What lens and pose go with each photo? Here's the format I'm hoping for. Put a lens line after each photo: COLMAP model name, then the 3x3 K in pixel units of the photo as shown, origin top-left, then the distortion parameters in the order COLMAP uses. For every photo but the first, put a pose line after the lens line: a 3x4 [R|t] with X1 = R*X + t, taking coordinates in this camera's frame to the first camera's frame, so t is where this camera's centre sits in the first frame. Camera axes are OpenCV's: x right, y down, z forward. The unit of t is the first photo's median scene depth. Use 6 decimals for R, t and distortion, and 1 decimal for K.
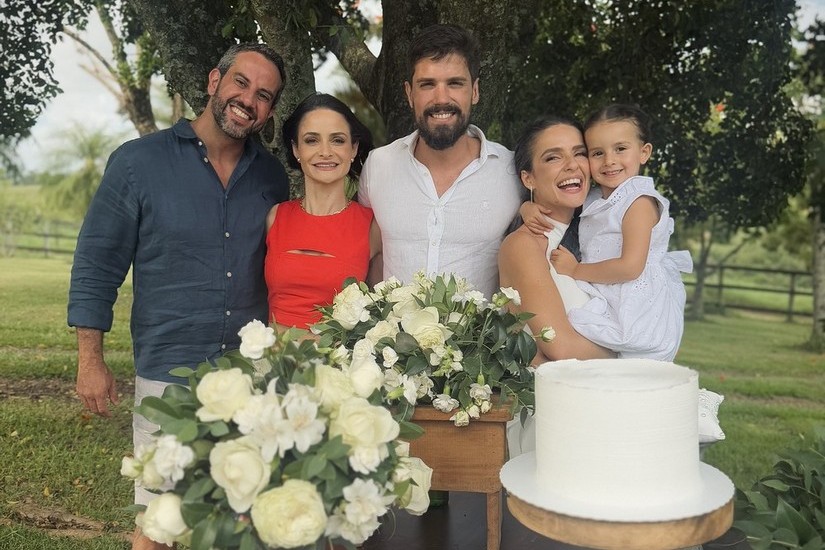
lens RADIAL K [[770.5, 0, 410.6], [0, 770.5, 306.6], [0, 0, 1]] dist [0.093518, 0.000000]
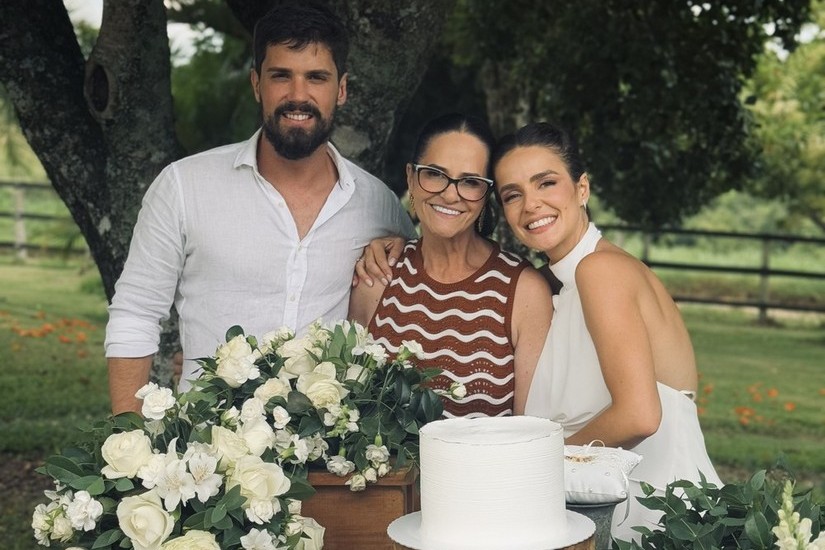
lens RADIAL K [[1559.8, 0, 421.9], [0, 1559.8, 325.7], [0, 0, 1]] dist [0.138397, 0.000000]
pose [[0.997644, -0.005663, 0.068369, 0.014107], [0.005285, 0.999970, 0.005707, -0.053788], [-0.068400, -0.005332, 0.997644, -0.867060]]
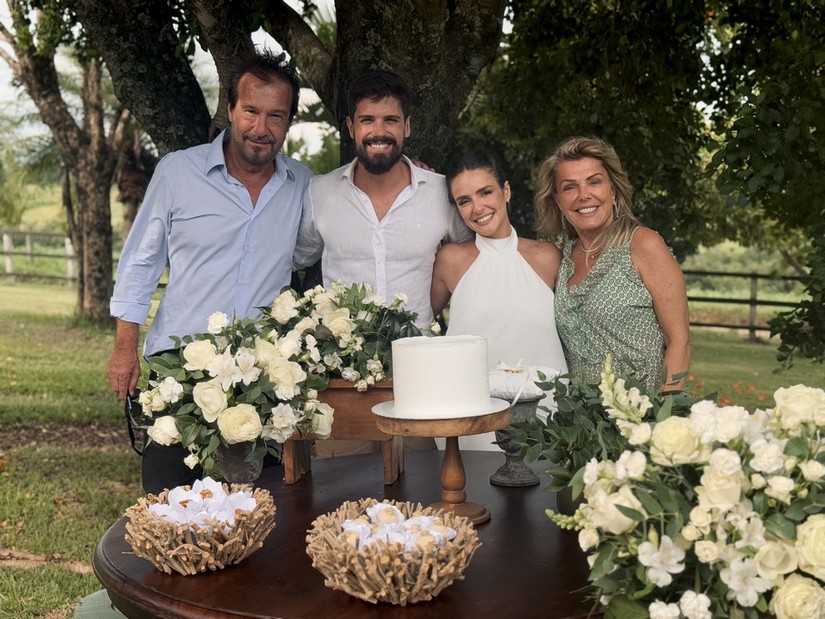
lens RADIAL K [[1169.3, 0, 410.6], [0, 1169.3, 315.9], [0, 0, 1]] dist [0.133022, 0.000000]
pose [[0.999894, -0.009302, -0.011157, 0.172269], [0.009007, 0.999616, -0.026206, 0.072650], [0.011396, 0.026103, 0.999594, -1.087692]]
